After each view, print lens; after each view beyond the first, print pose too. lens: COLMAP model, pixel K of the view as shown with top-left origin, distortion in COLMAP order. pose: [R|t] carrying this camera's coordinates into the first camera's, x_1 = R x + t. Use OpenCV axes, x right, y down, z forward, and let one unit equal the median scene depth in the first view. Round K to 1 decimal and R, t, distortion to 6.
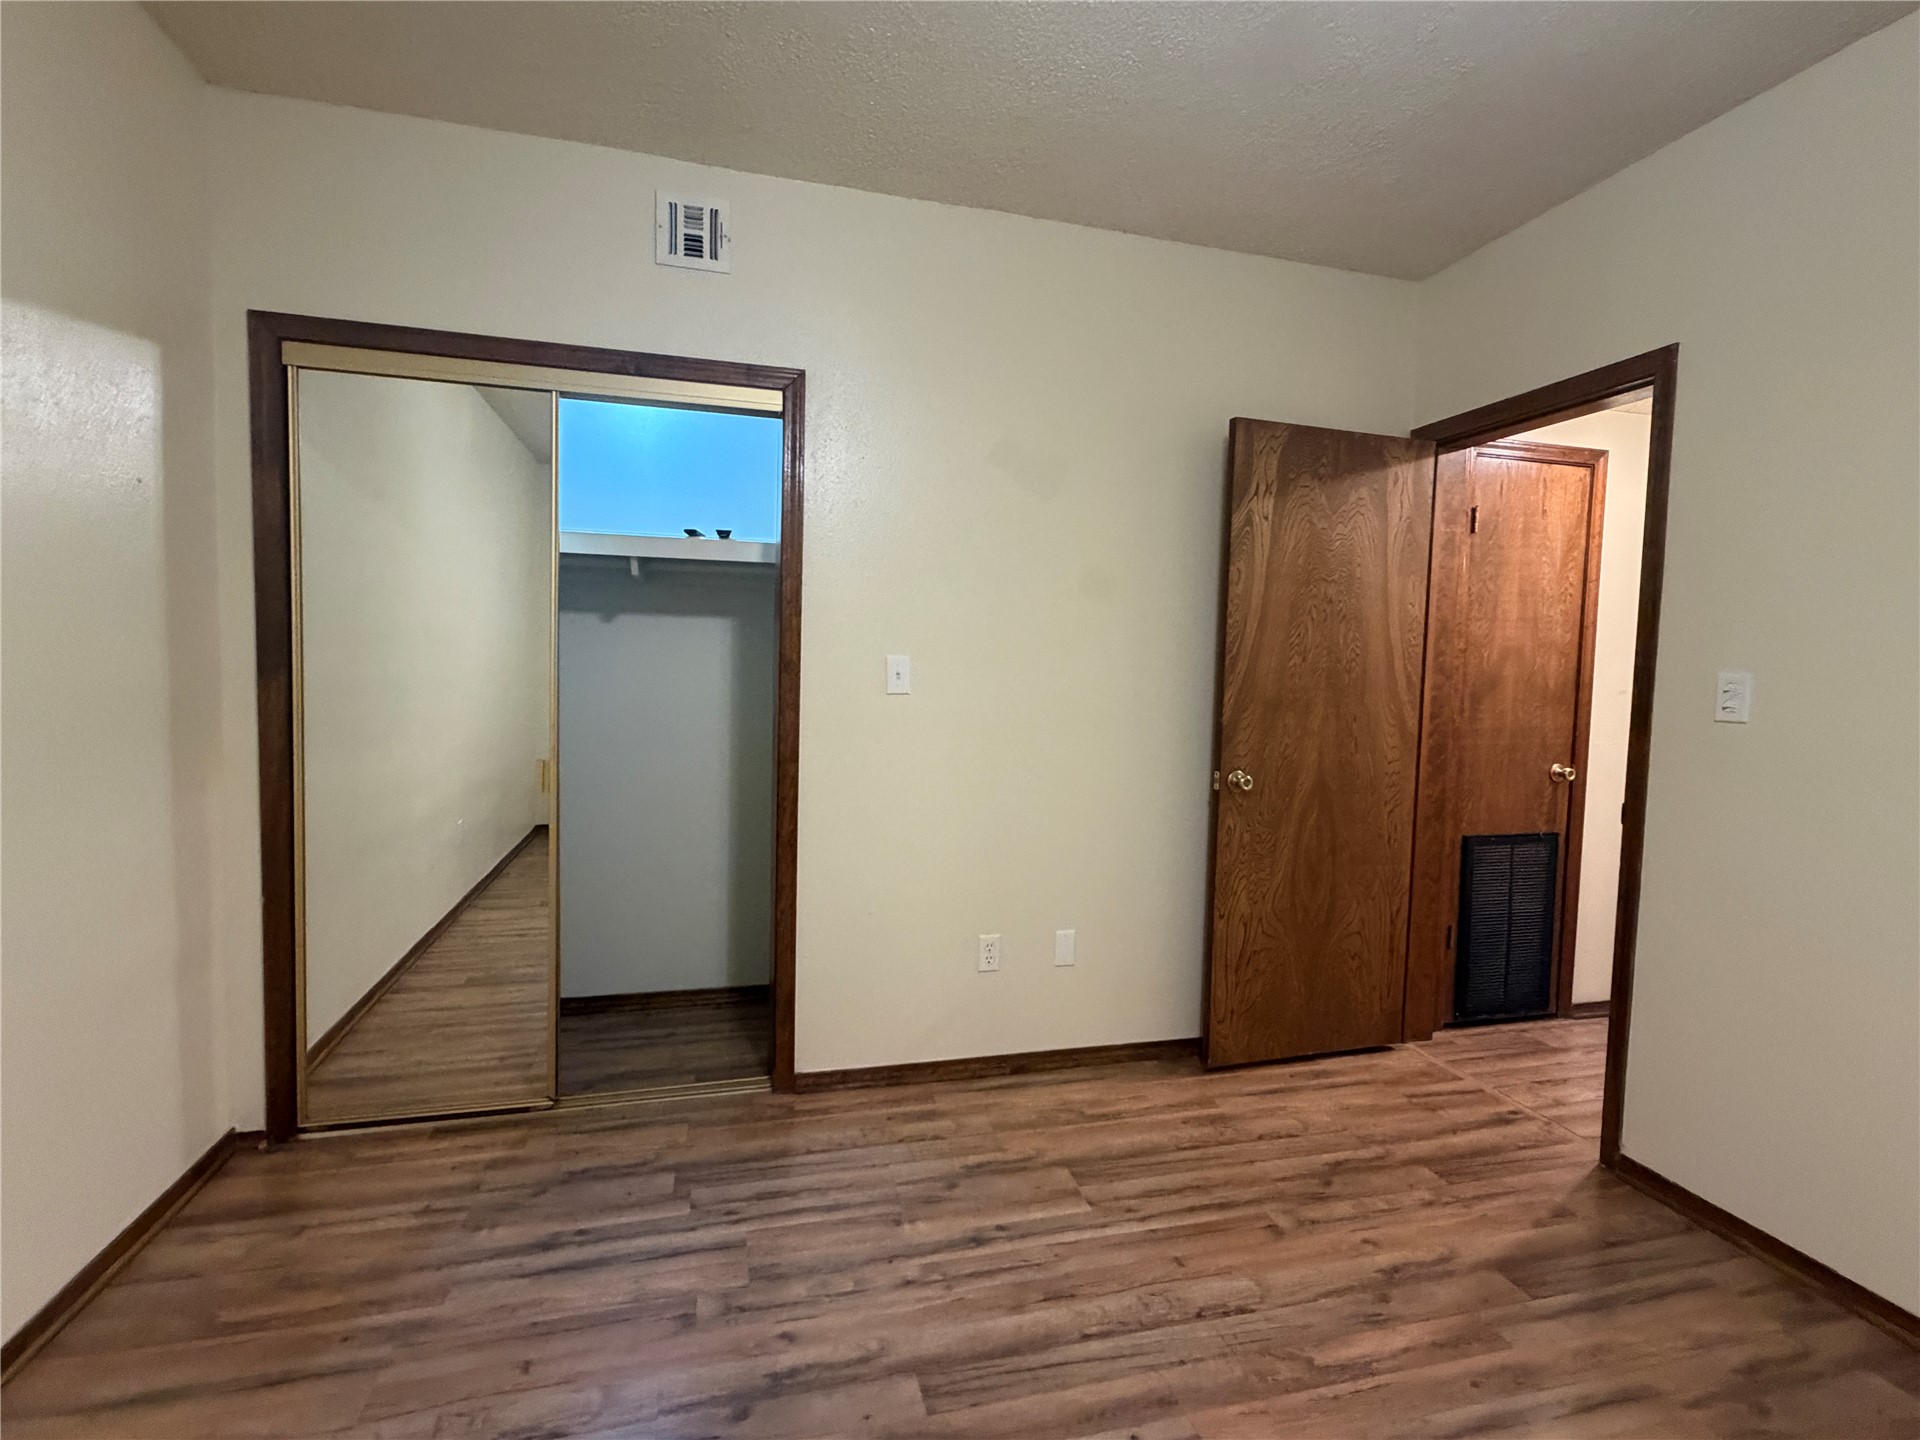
lens RADIAL K [[922.2, 0, 959.3], [0, 922.2, 716.9], [0, 0, 1]] dist [0.002049, 0.001924]
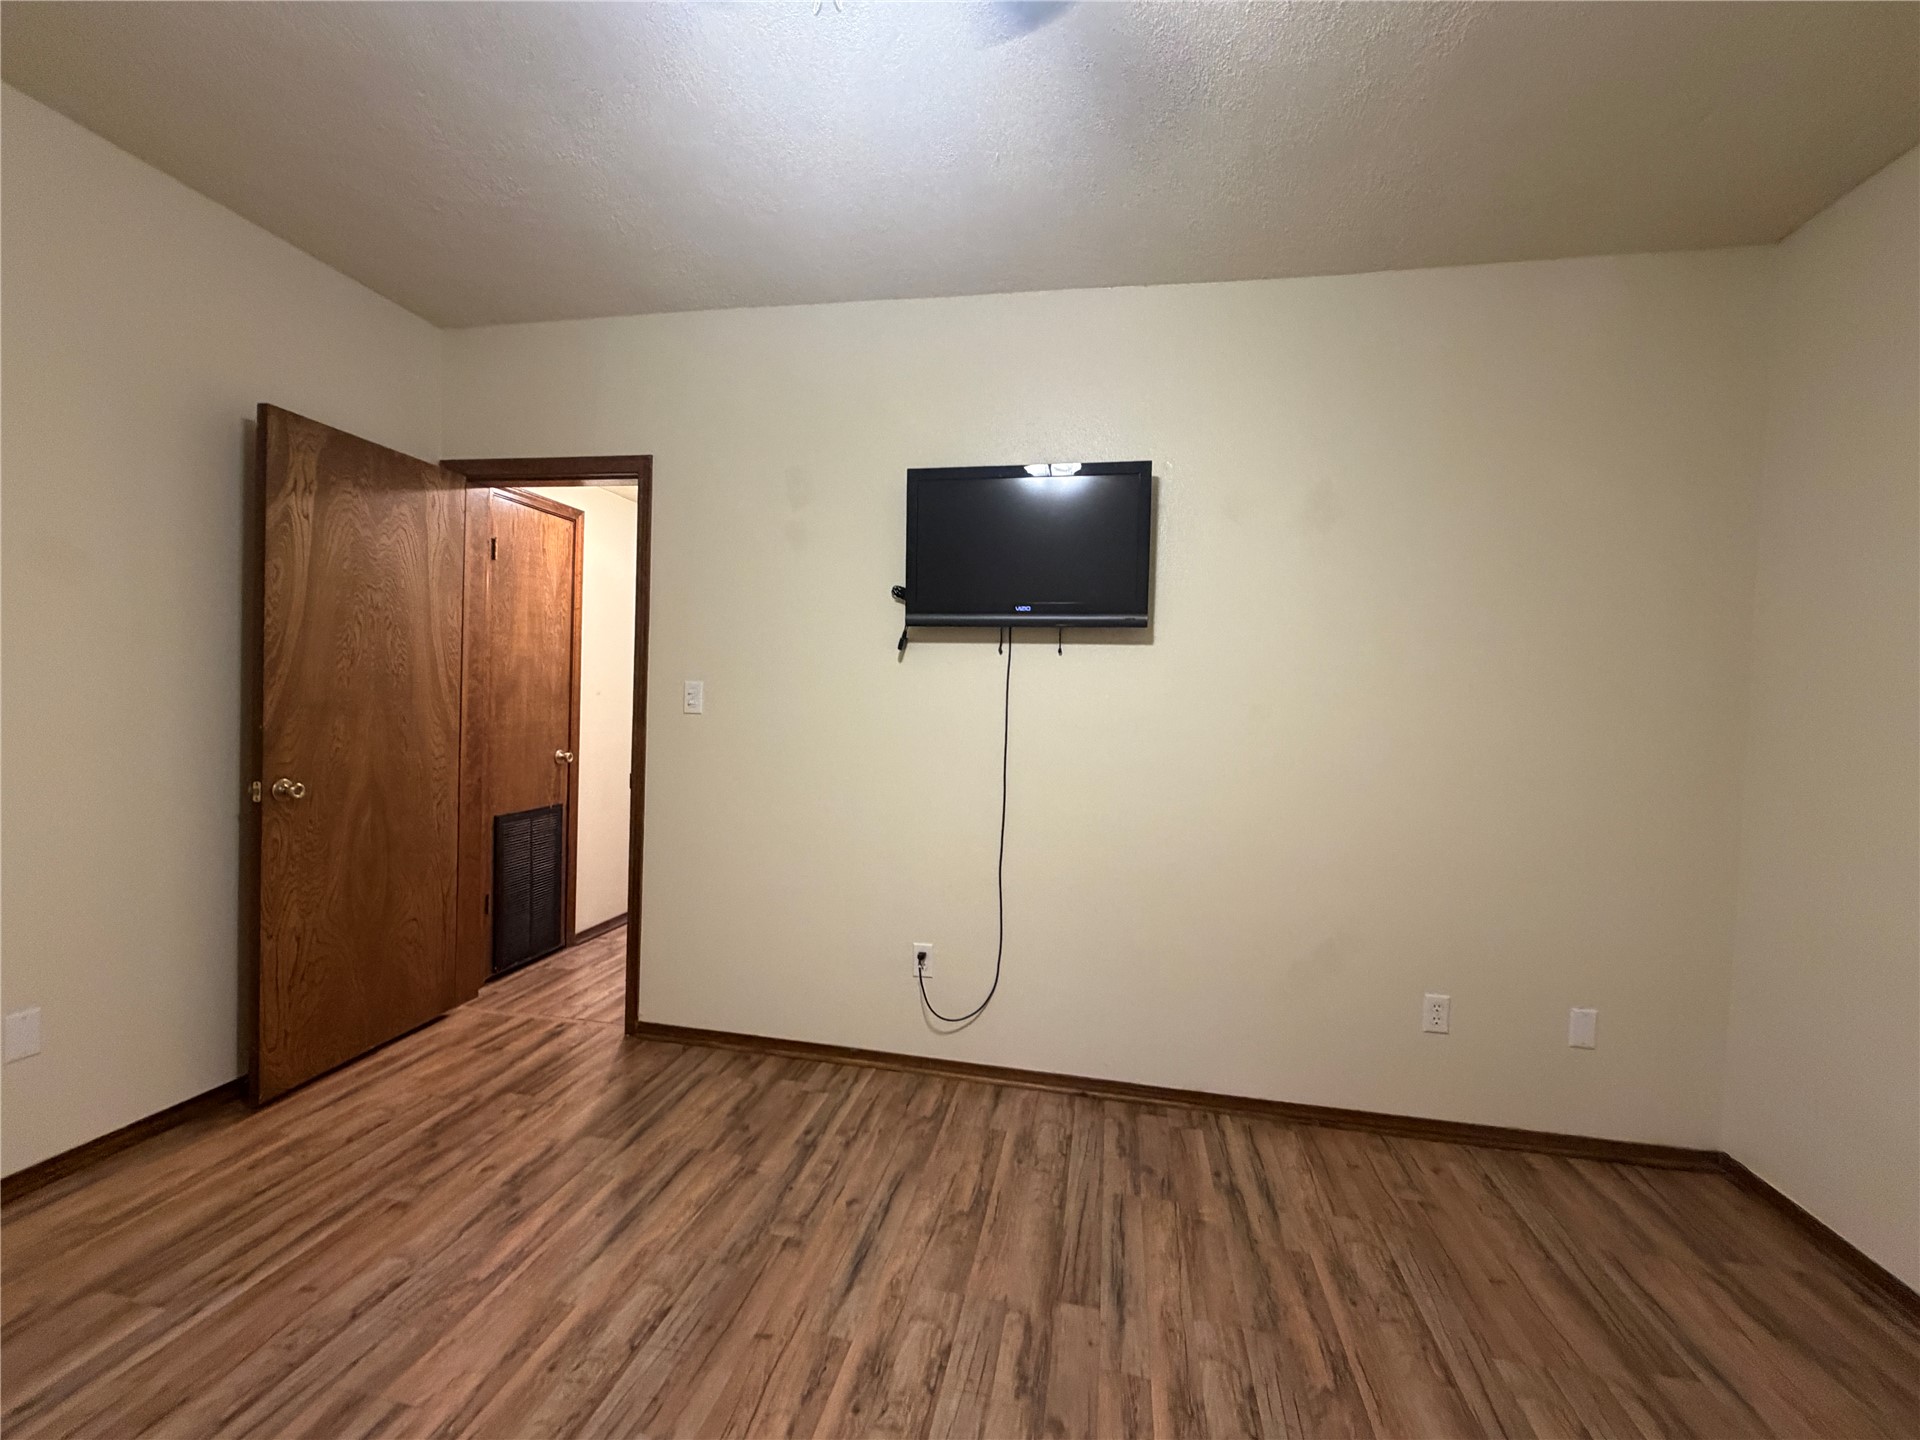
lens RADIAL K [[877.0, 0, 960.5], [0, 877.0, 712.9], [0, 0, 1]] dist [0.013835, 0.000689]
pose [[0.417866, -0.026092, 0.908134, -0.233902], [0.027804, 0.999487, 0.015923, -0.004716], [-0.908083, 0.018596, 0.418377, -0.012751]]
